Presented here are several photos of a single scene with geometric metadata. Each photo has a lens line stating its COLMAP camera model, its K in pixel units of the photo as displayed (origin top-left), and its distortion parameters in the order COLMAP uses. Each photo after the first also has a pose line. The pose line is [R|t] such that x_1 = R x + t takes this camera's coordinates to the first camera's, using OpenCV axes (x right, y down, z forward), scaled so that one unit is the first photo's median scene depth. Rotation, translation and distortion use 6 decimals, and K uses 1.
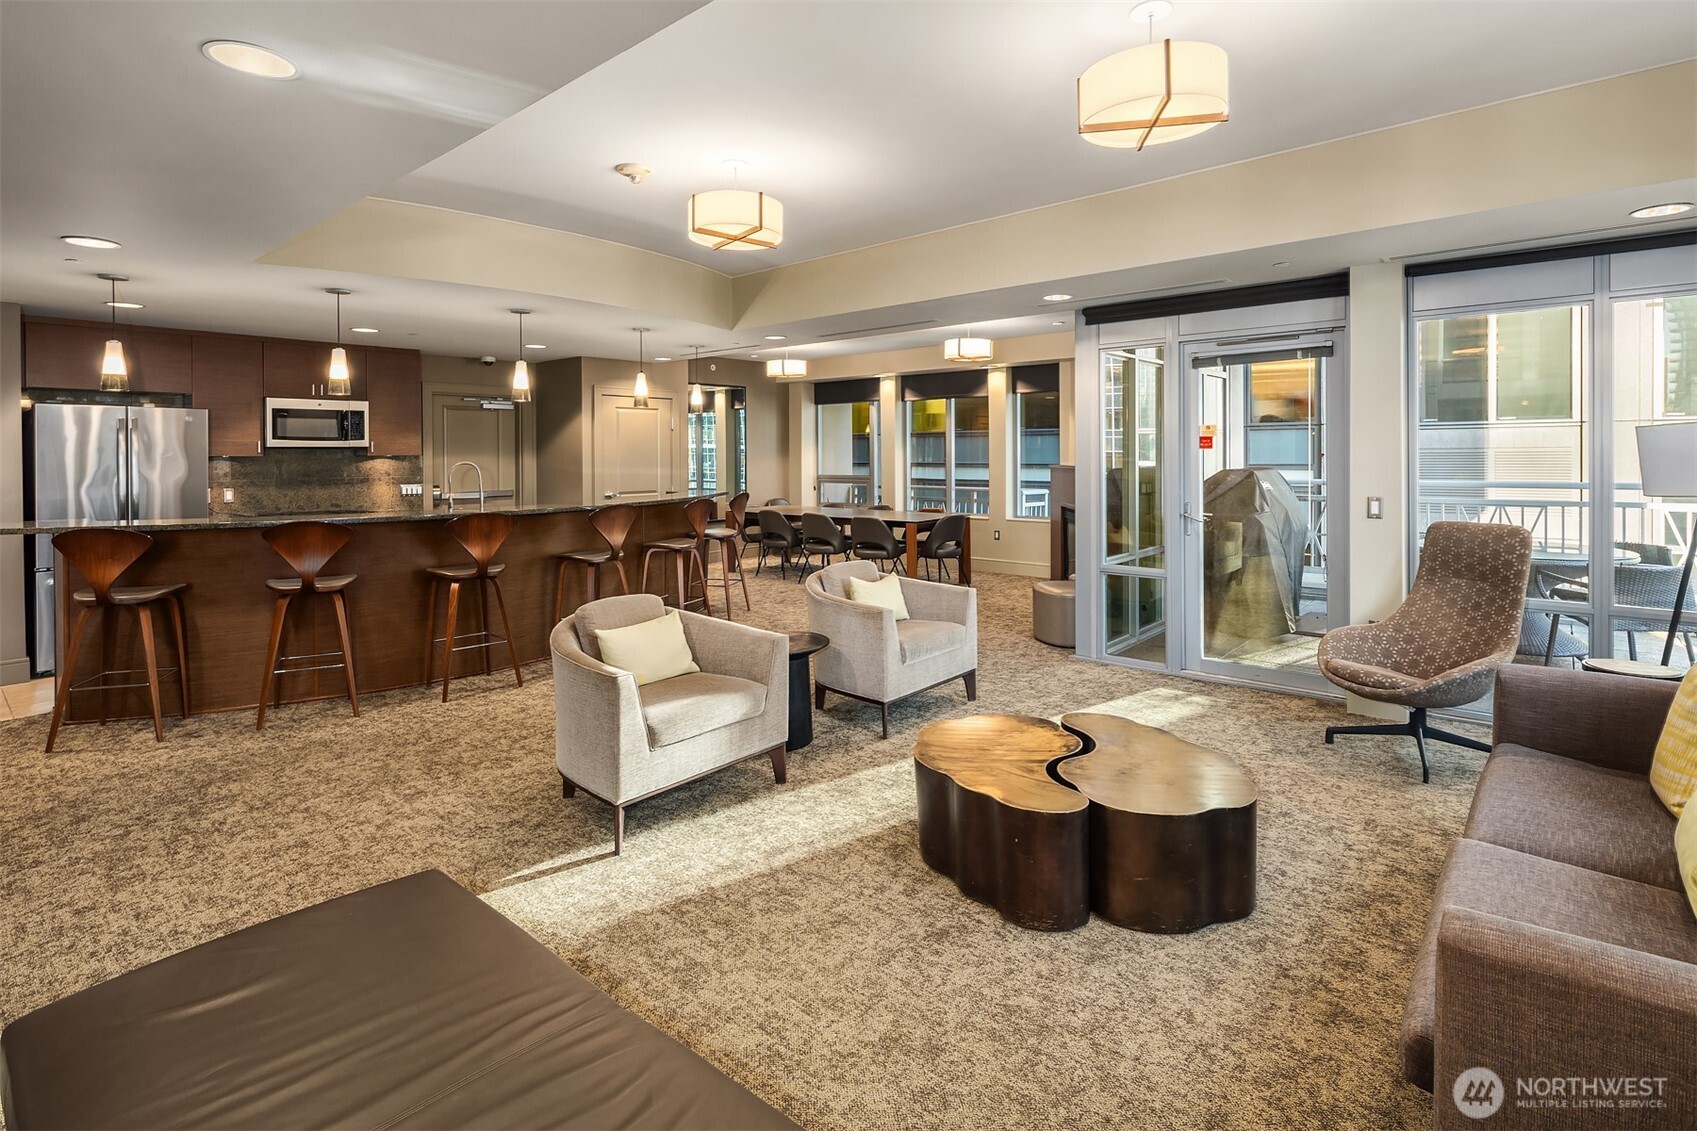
lens RADIAL K [[837.5, 0, 849.5], [0, 837.5, 453.0], [0, 0, 1]] dist [-0.009157, -0.002537]
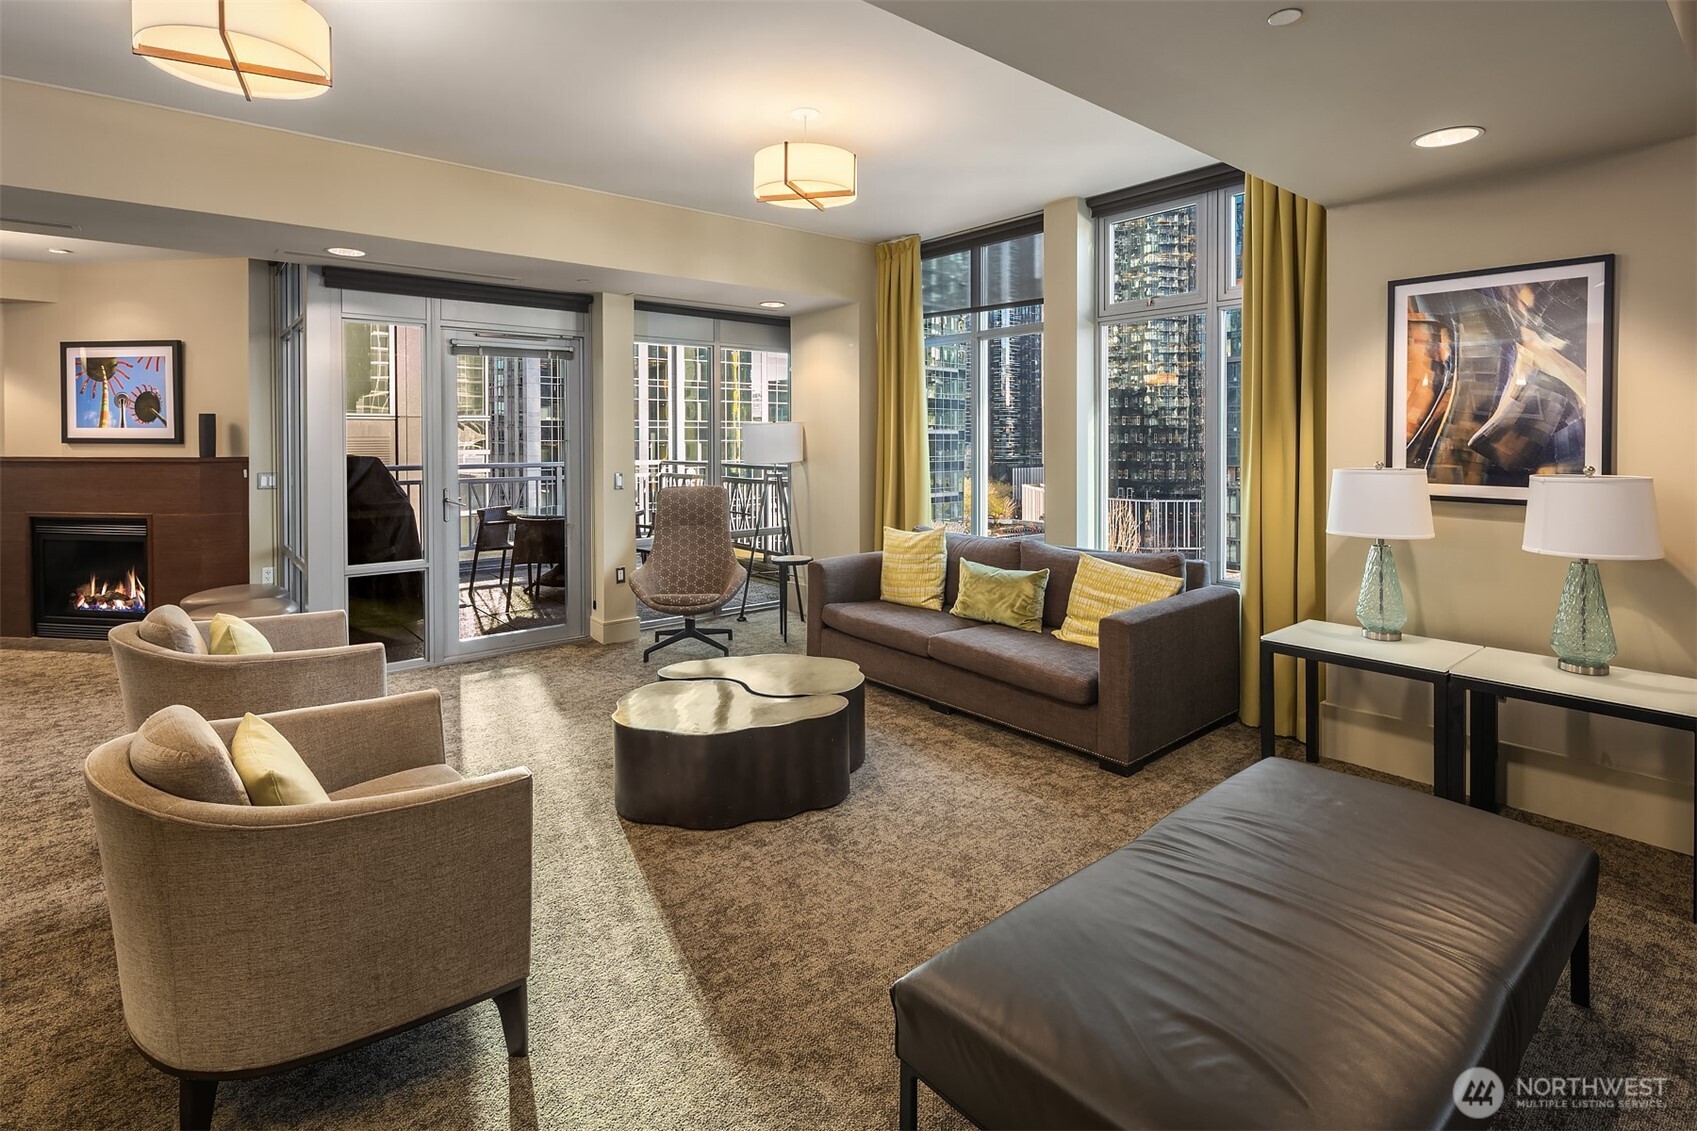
lens RADIAL K [[837.5, 0, 844.0], [0, 837.5, 449.7], [0, 0, 1]] dist [-0.009157, -0.002537]
pose [[0.142065, -0.009450, 0.989812, -1.057419], [0.001162, 0.999955, 0.009380, 0.008153], [-0.989857, -0.000183, 0.142069, 0.801503]]
